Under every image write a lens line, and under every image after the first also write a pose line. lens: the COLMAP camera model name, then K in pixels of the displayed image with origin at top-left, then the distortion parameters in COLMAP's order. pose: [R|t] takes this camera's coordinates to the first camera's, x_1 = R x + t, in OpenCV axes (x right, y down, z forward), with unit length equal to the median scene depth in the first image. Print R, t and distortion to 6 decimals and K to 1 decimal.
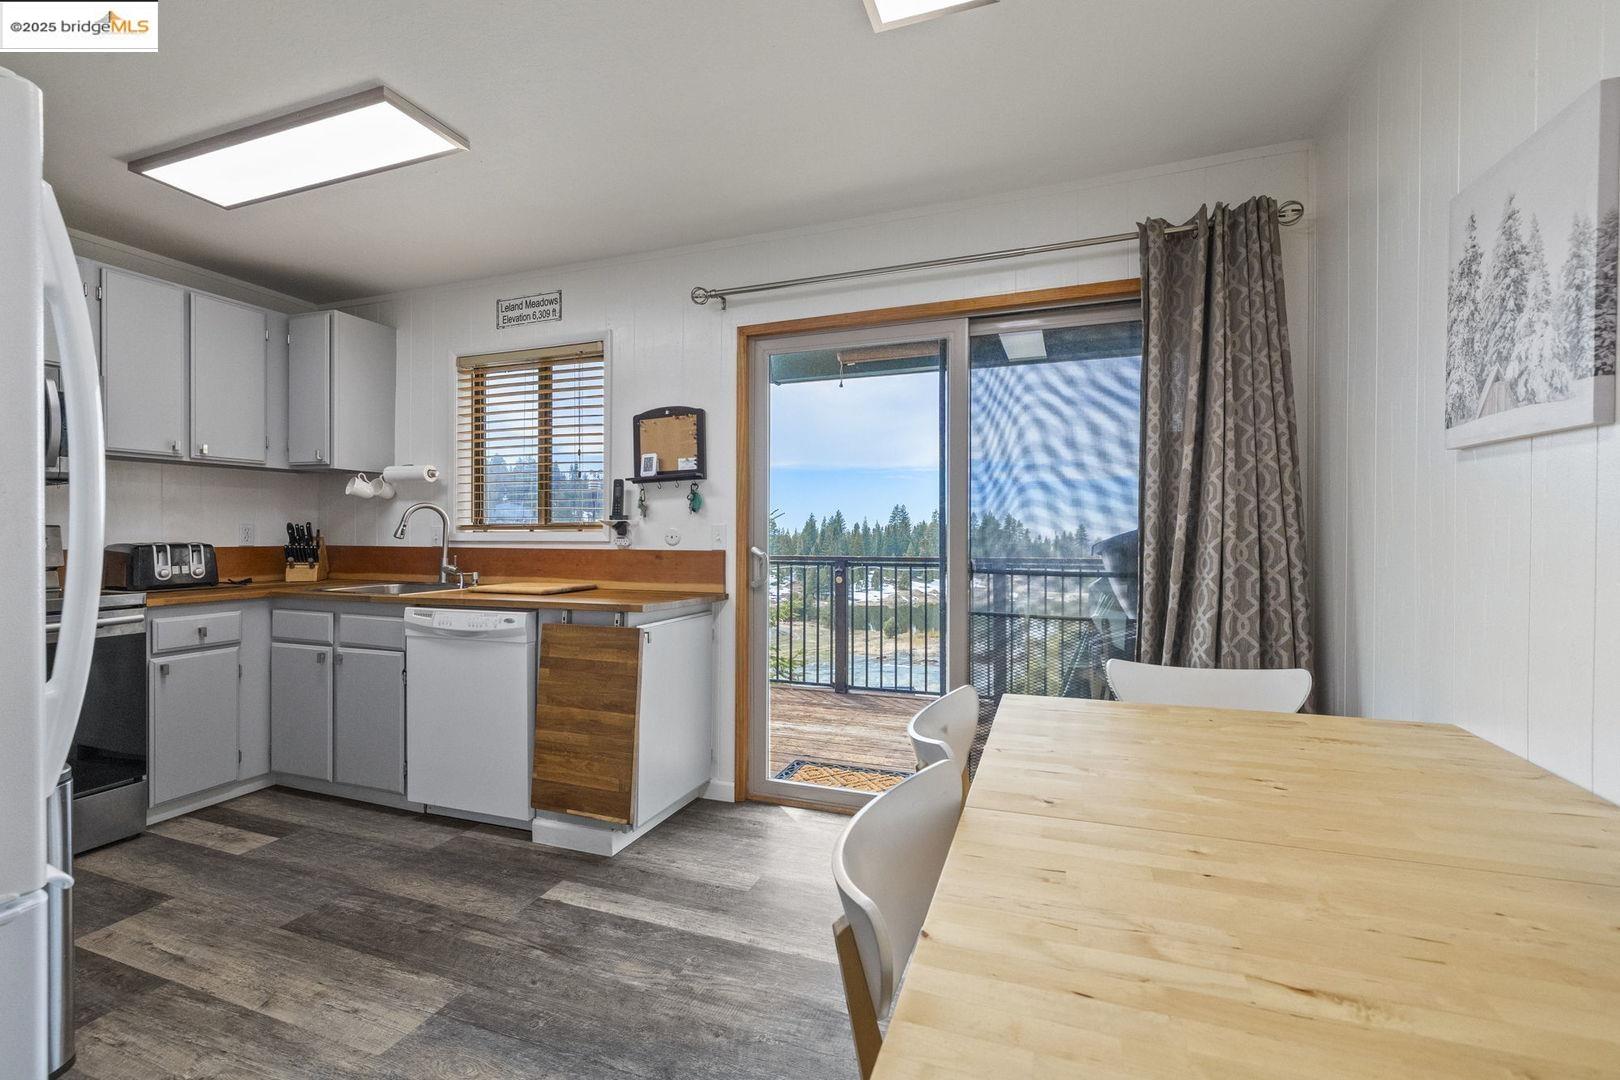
lens RADIAL K [[687.2, 0, 811.7], [0, 687.2, 532.8], [0, 0, 1]] dist [0.002085, -0.000053]
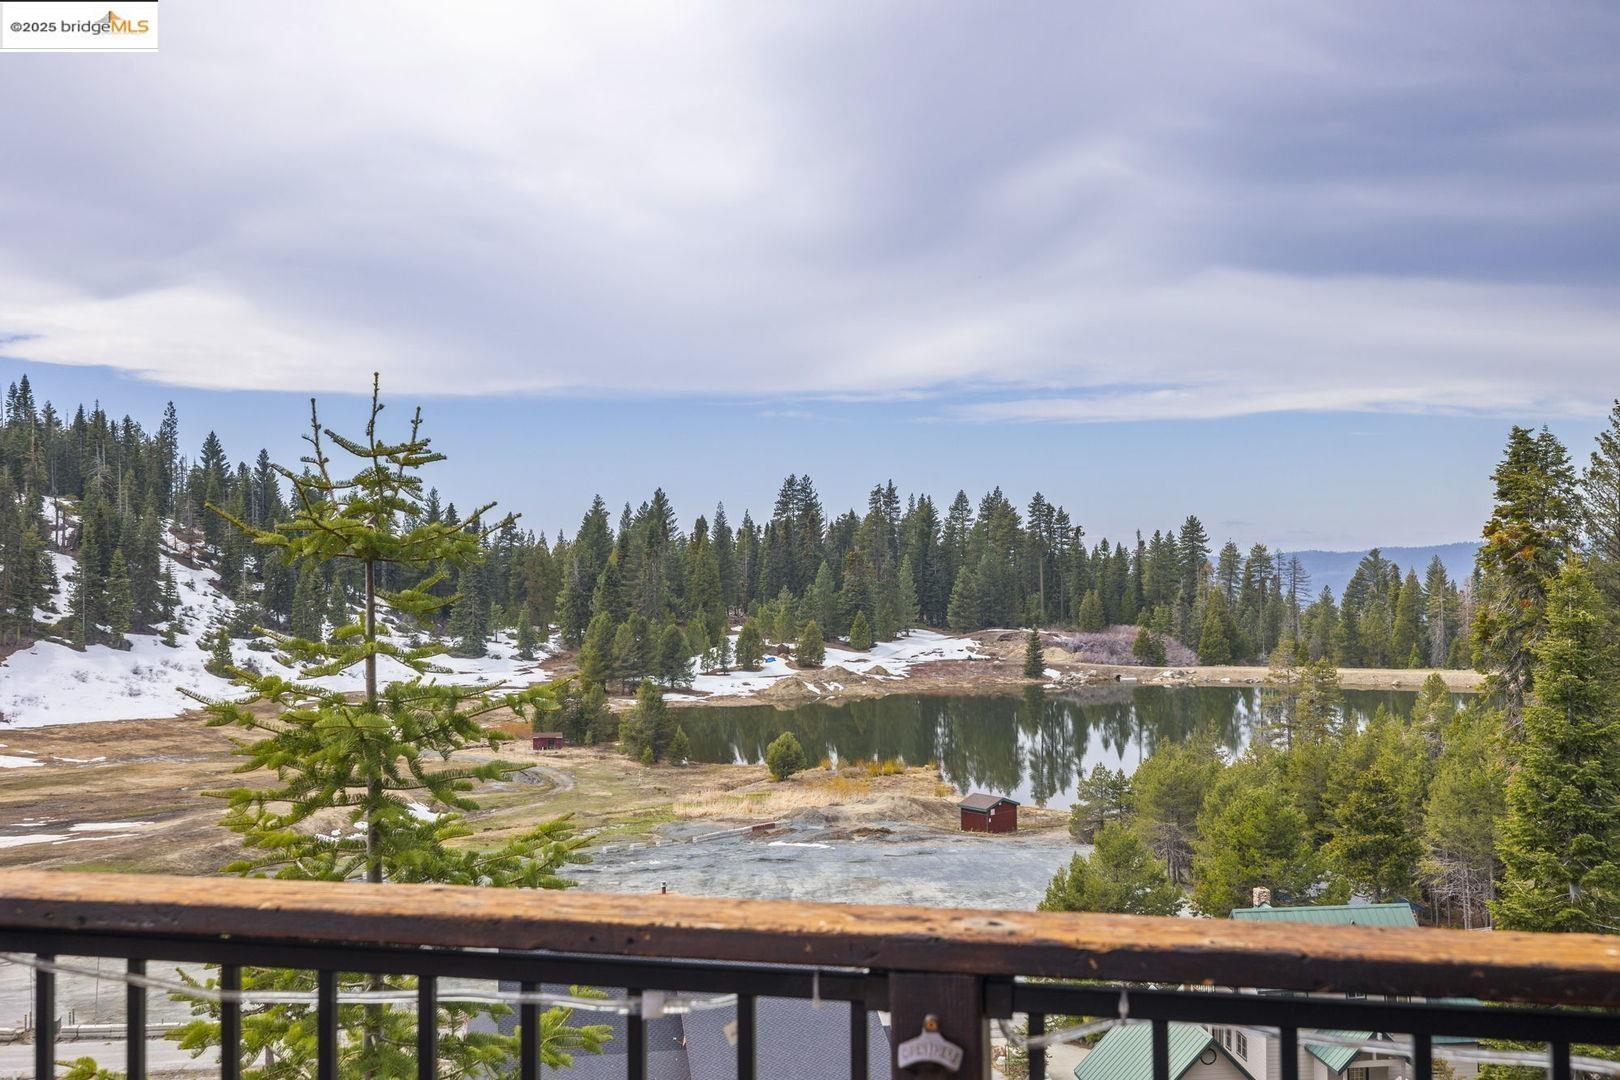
lens RADIAL K [[1567.2, 0, 805.9], [0, 1567.2, 530.8], [0, 0, 1]] dist [0.005348, 0.000000]
pose [[0.991213, -0.011447, 0.131780, -0.028836], [0.012195, 0.999914, -0.004869, -0.061036], [-0.131713, 0.006433, 0.991267, 1.182905]]
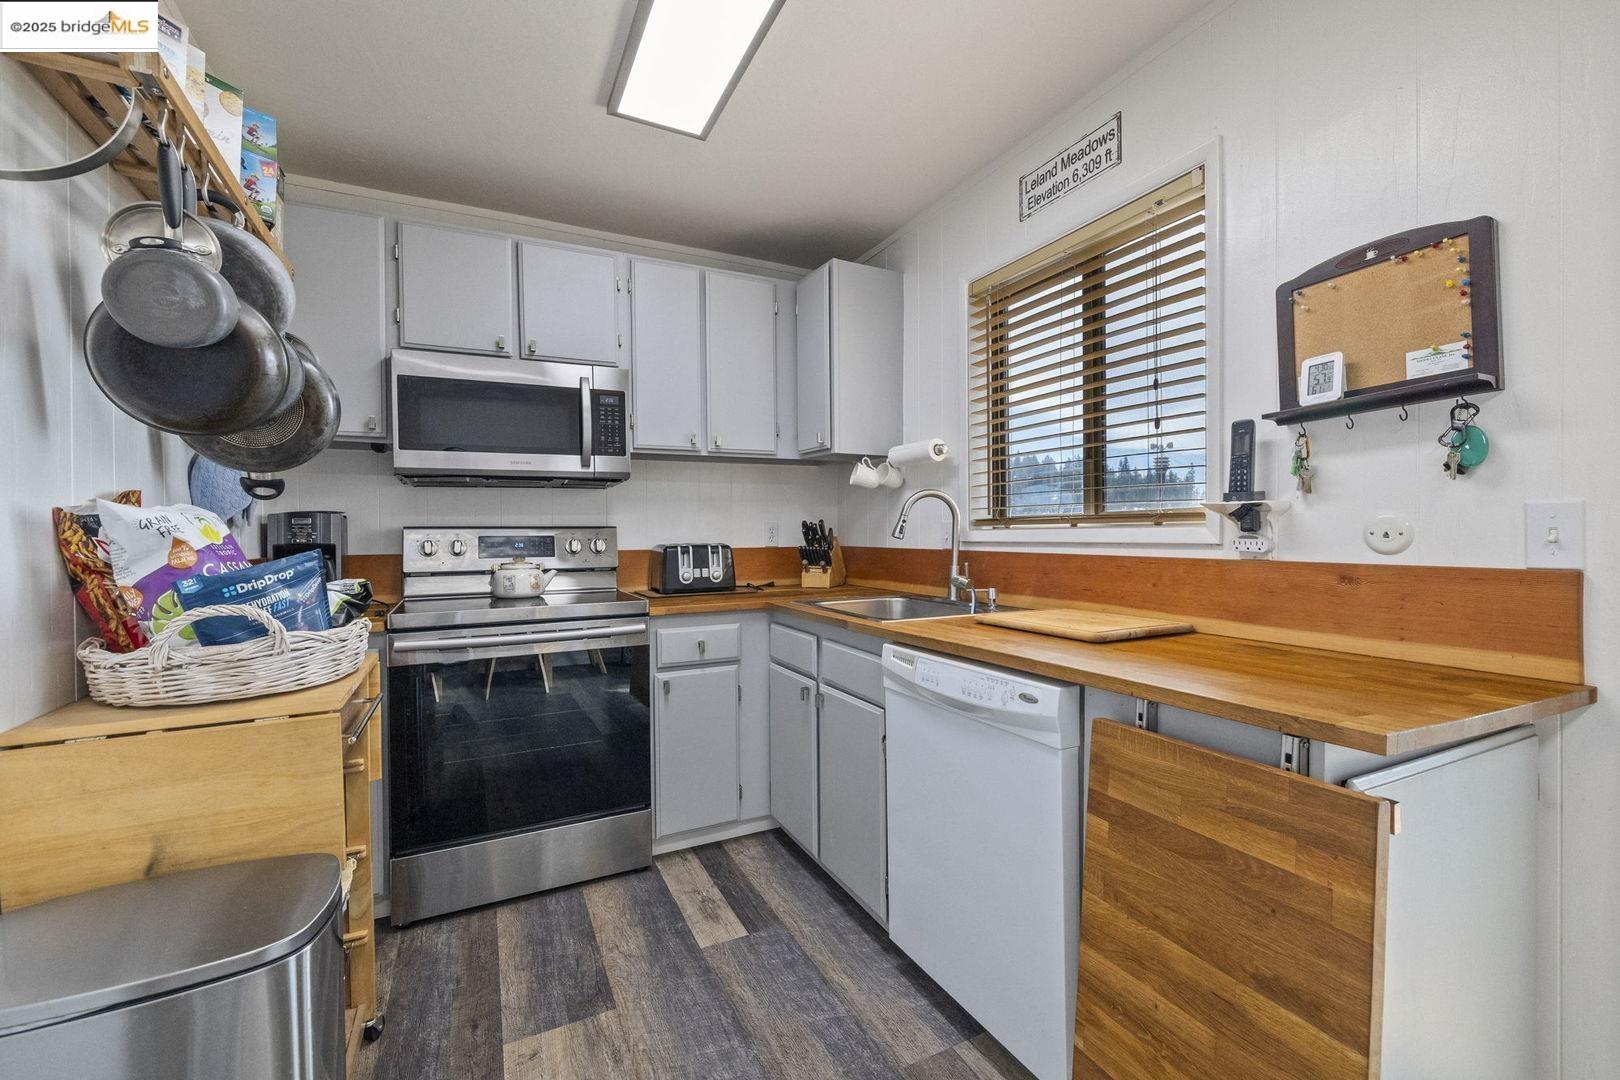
lens RADIAL K [[687.2, 0, 814.1], [0, 687.2, 533.9], [0, 0, 1]] dist [0.002085, -0.000053]
pose [[0.726989, -0.005346, -0.686628, -0.150828], [0.008905, 0.999959, 0.001642, 0.001093], [0.686591, -0.007308, 0.727007, 0.385264]]
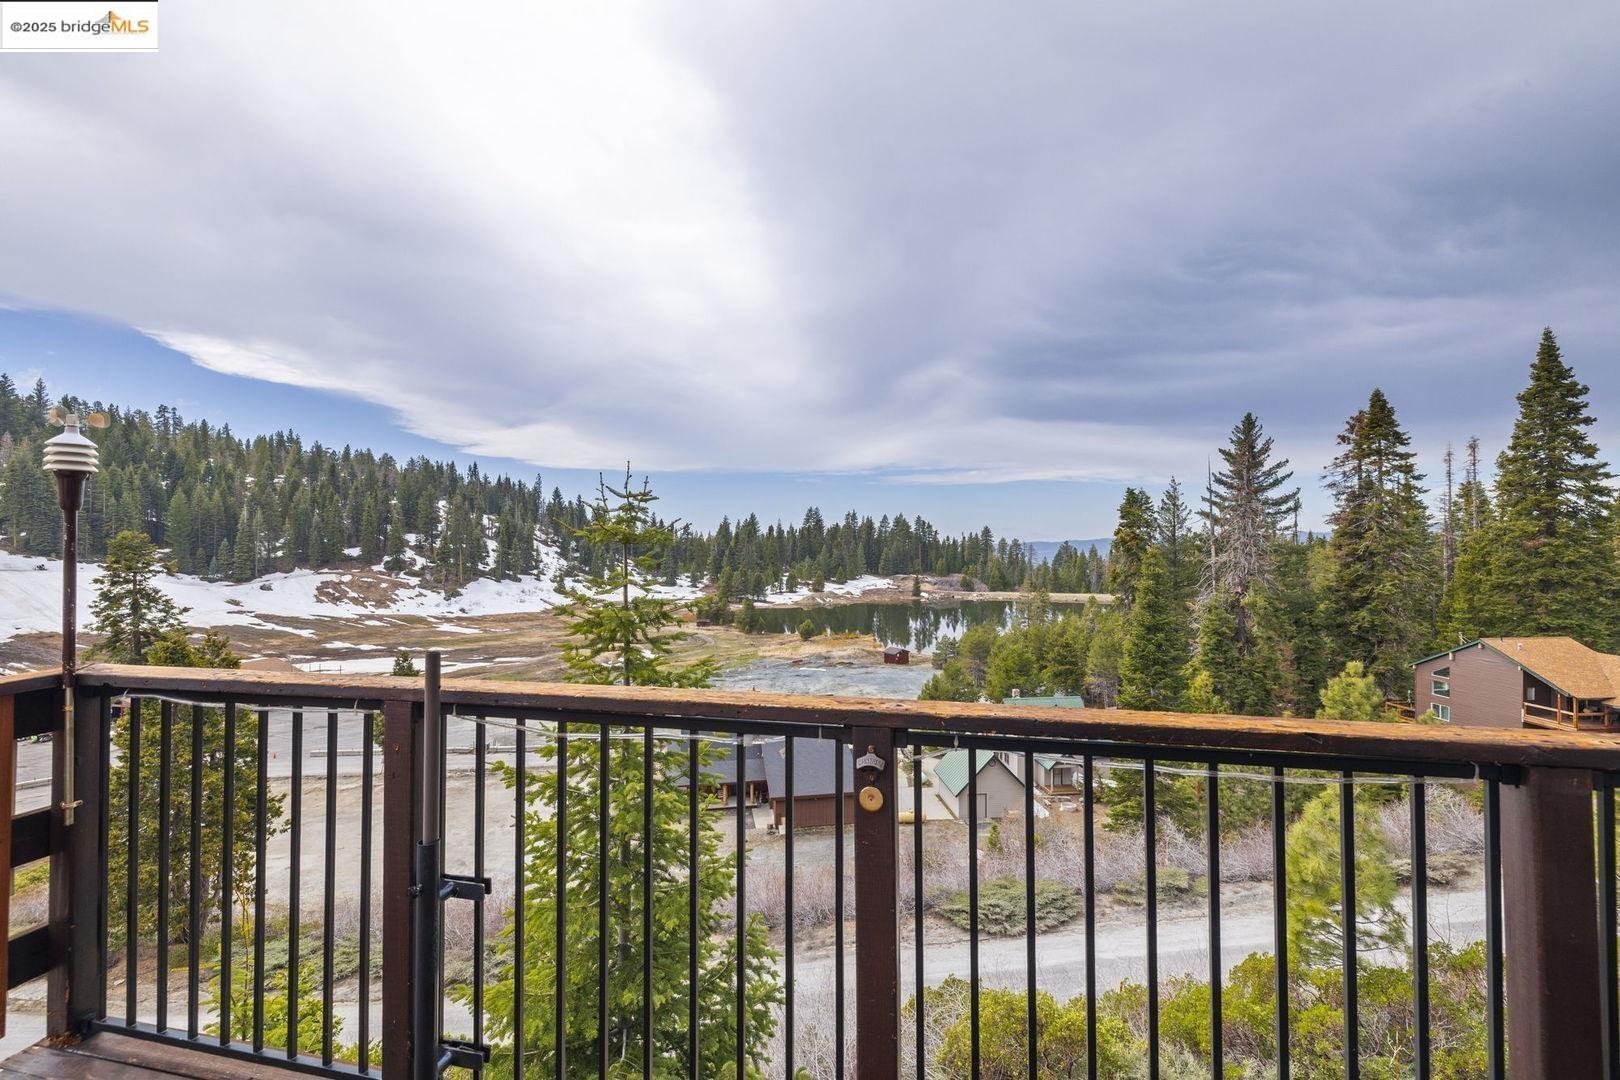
lens RADIAL K [[687.2, 0, 815.9], [0, 687.2, 531.9], [0, 0, 1]] dist [0.002085, -0.000053]
pose [[0.991445, -0.006186, 0.130378, -0.028337], [0.006813, 0.999967, -0.004364, -0.060994], [-0.130347, 0.005215, 0.991455, 1.186656]]
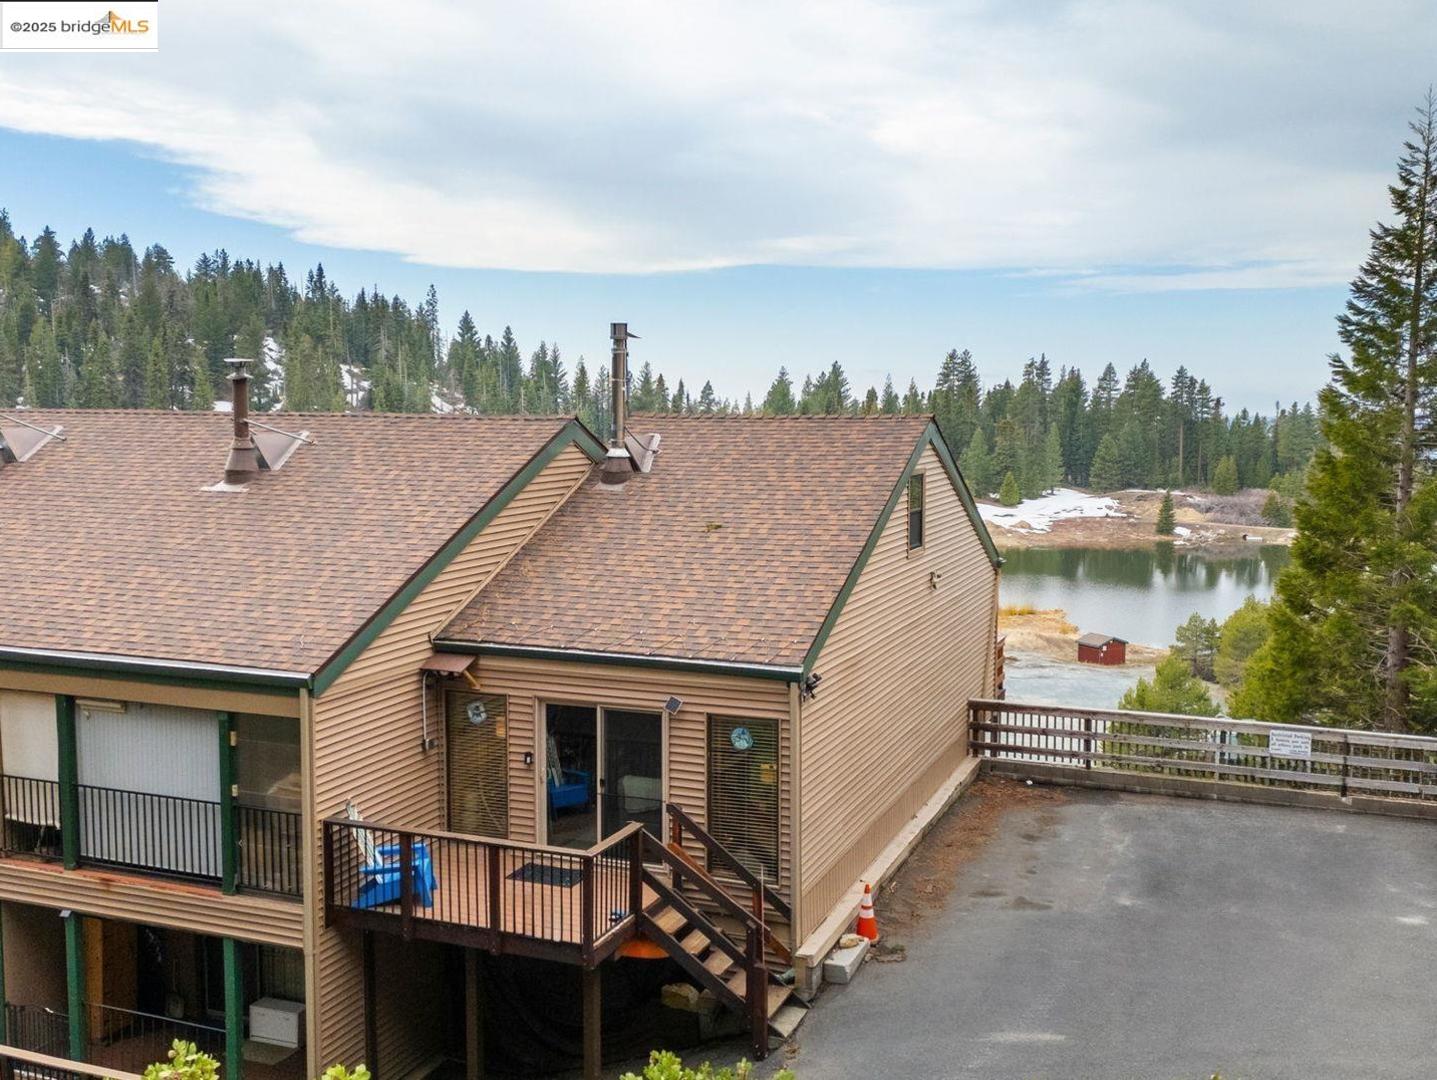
lens RADIAL K [[1354.5, 0, 719.9], [0, 1354.5, 553.3], [0, 0, 1]] dist [0.076326, 0.000000]
pose [[0.998979, 0.004666, -0.044937, -0.565312], [0.000254, 0.994057, 0.108859, -1.339692], [0.045178, -0.108759, 0.993041, -6.779645]]
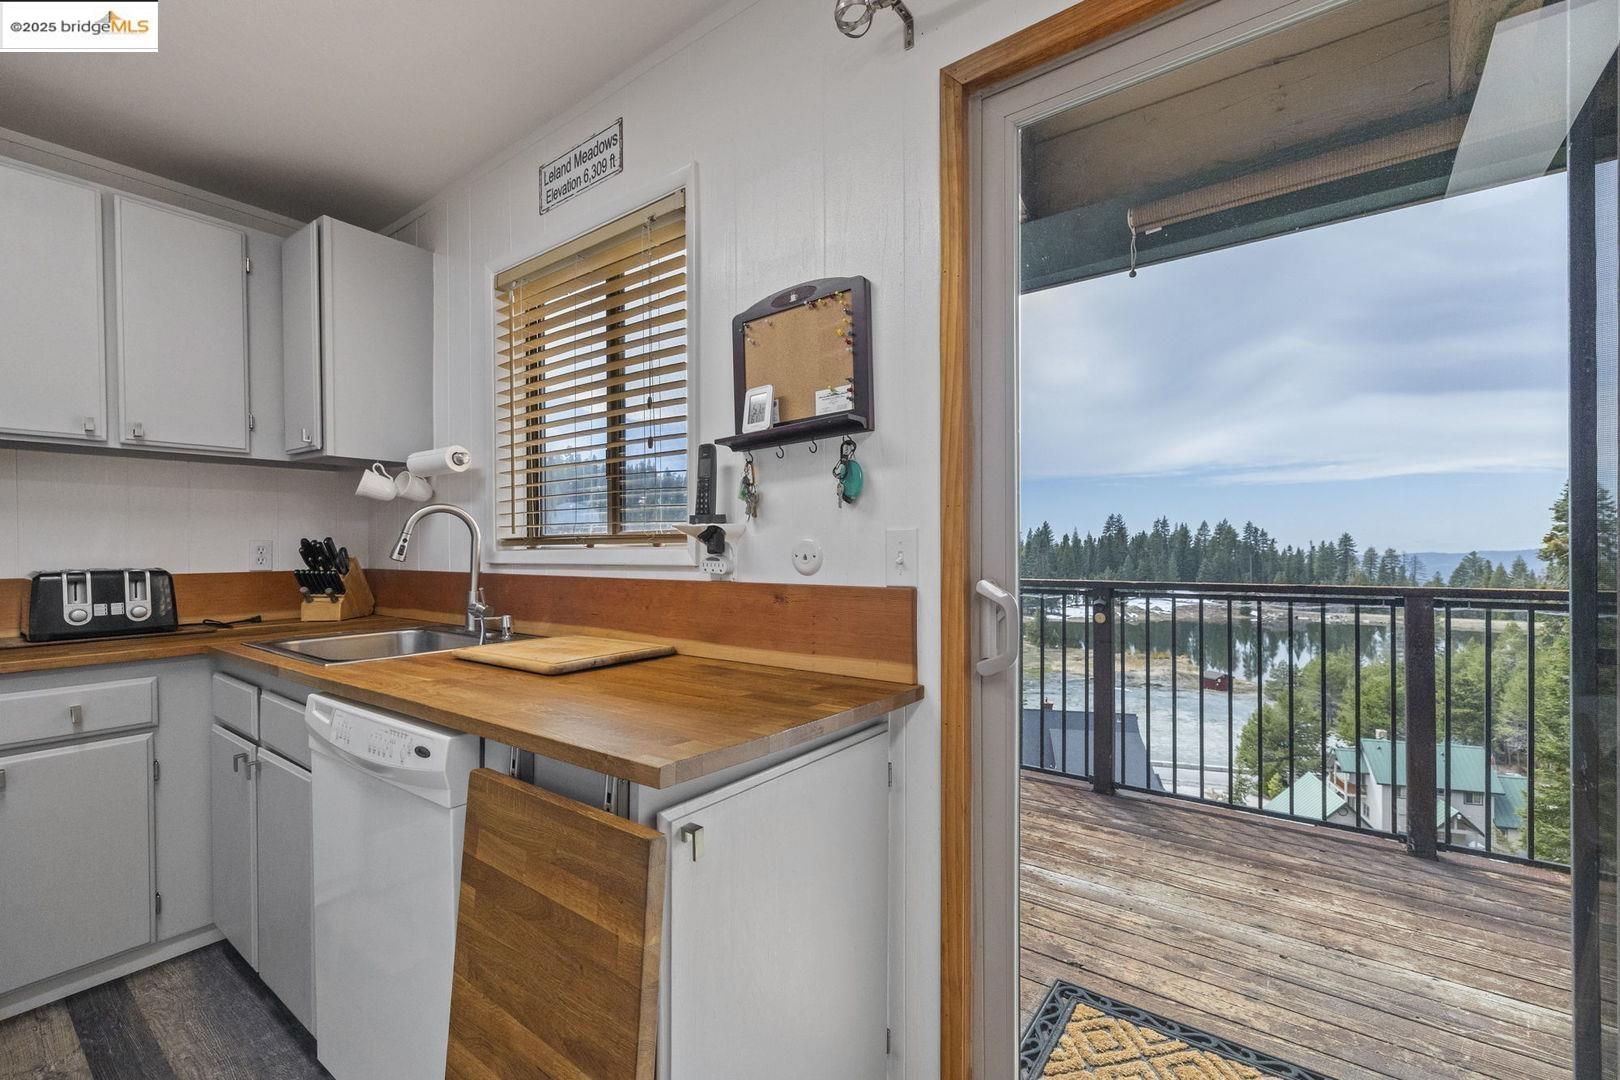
lens RADIAL K [[687.2, 0, 817.4], [0, 687.2, 552.0], [0, 0, 1]] dist [0.002085, -0.000053]
pose [[0.960625, -0.006183, -0.277778, -0.055509], [0.008558, 0.999936, 0.007340, -0.001120], [0.277715, -0.009428, 0.960617, 0.487905]]
